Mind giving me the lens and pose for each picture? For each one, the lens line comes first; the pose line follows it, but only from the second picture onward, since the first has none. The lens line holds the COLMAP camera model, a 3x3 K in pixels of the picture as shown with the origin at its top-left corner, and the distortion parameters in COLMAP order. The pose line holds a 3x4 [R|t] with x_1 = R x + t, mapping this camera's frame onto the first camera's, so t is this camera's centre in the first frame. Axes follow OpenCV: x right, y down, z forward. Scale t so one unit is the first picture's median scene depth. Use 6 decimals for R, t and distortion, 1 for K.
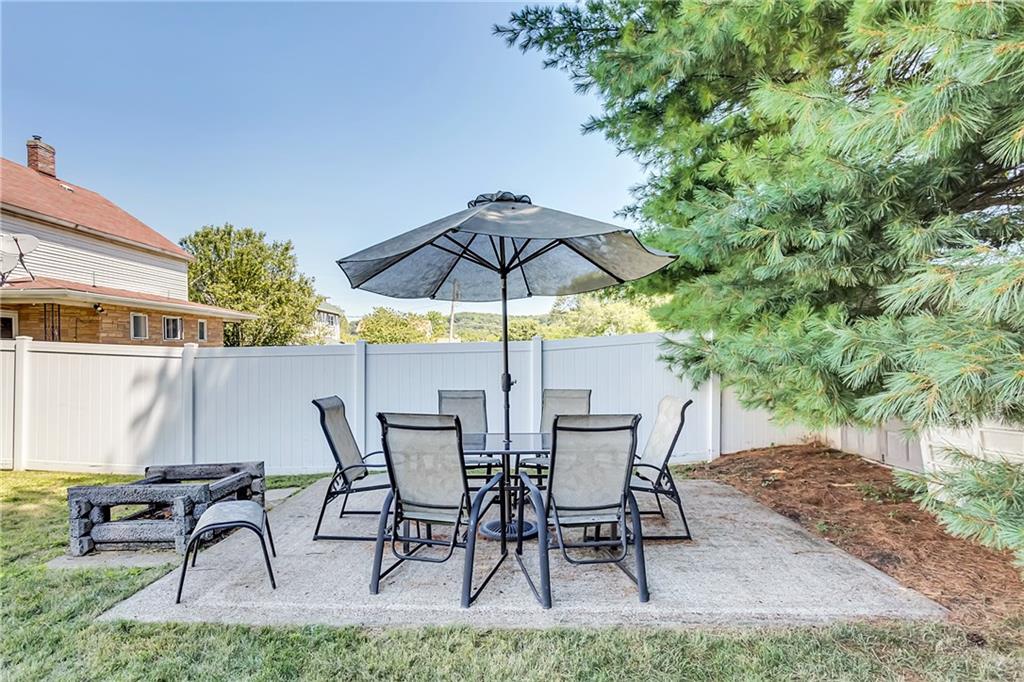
lens RADIAL K [[521.8, 0, 512.0], [0, 521.8, 341.0], [0, 0, 1]] dist [-0.001927, -0.000275]
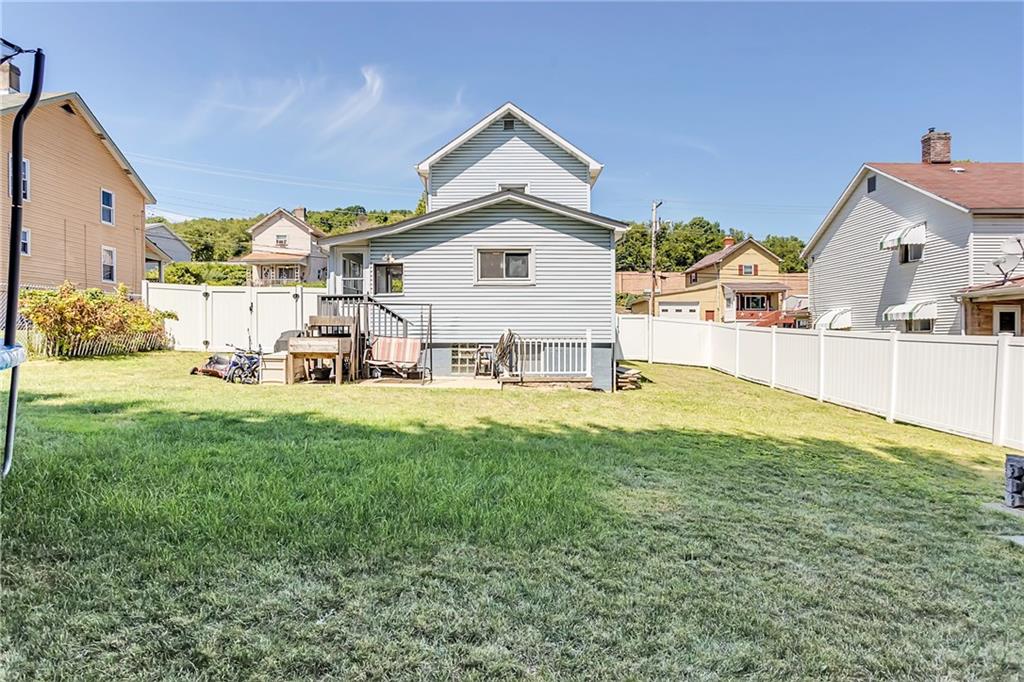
lens RADIAL K [[521.8, 0, 512.0], [0, 521.8, 341.0], [0, 0, 1]] dist [-0.001927, -0.000275]
pose [[0.012681, 0.017063, -0.999774, 0.431640], [0.005171, 0.999840, 0.017130, -0.027272], [0.999906, -0.005388, 0.012590, -0.249819]]
